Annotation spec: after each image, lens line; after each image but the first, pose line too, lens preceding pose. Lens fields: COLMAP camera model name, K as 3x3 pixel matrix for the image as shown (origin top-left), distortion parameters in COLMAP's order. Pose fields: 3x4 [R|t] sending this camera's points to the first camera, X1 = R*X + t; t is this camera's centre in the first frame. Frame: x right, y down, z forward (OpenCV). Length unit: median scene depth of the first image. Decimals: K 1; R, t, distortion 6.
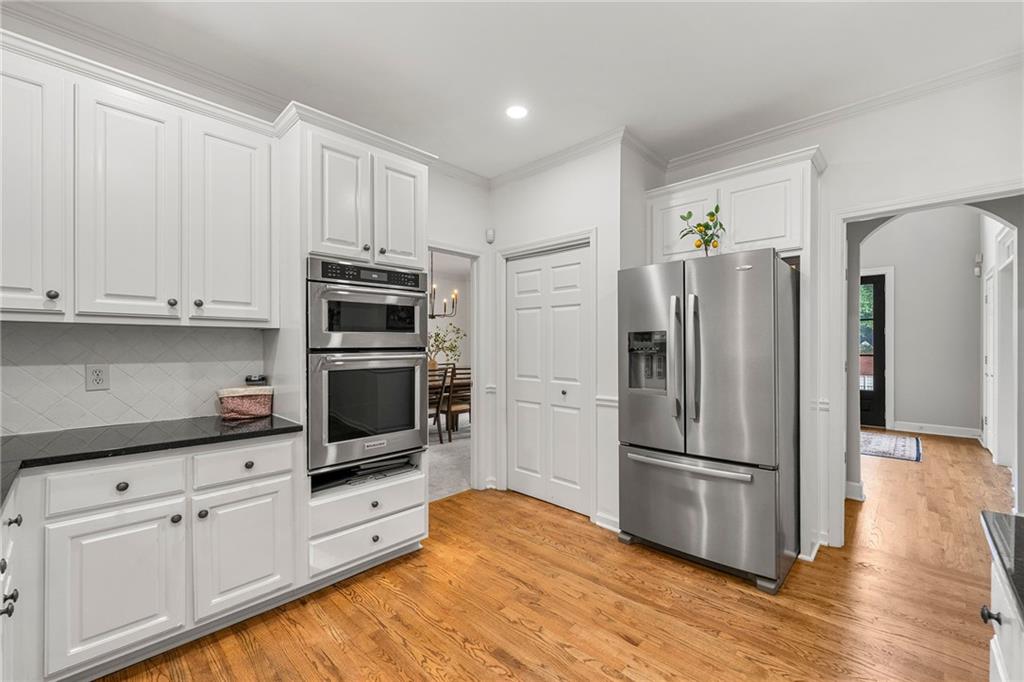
lens RADIAL K [[418.7, 0, 519.7], [0, 418.7, 346.3], [0, 0, 1]] dist [0.002644, -0.001574]
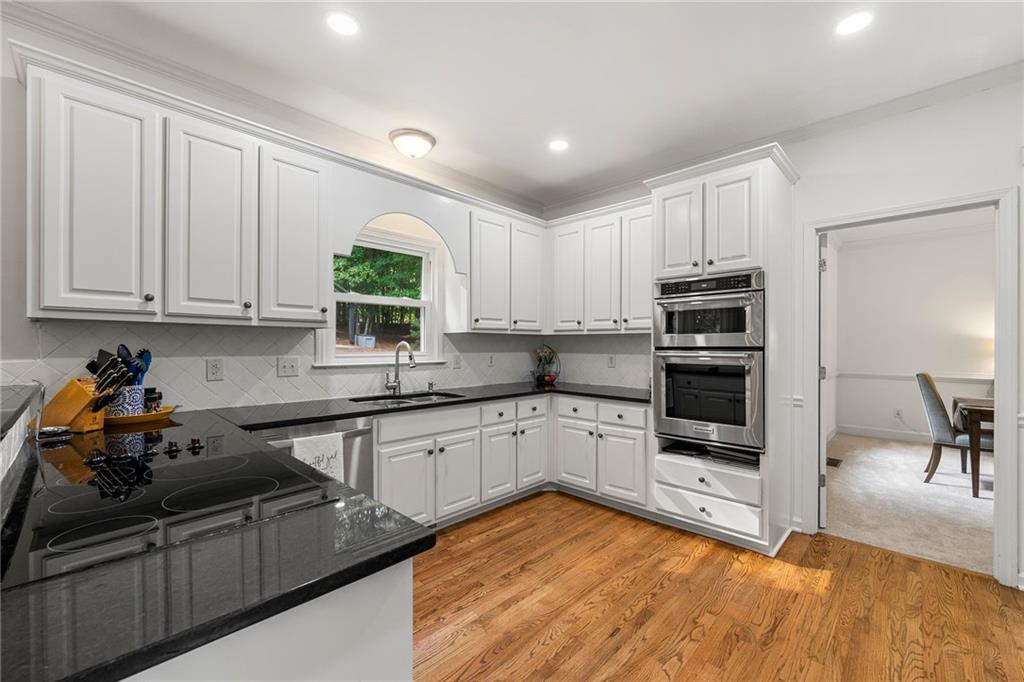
lens RADIAL K [[418.7, 0, 518.1], [0, 418.7, 341.8], [0, 0, 1]] dist [0.002644, -0.001574]
pose [[-0.002600, -0.004224, -0.999988, 0.874172], [-0.001256, 0.999990, -0.004221, -0.005052], [0.999996, 0.001245, -0.002606, 0.511156]]
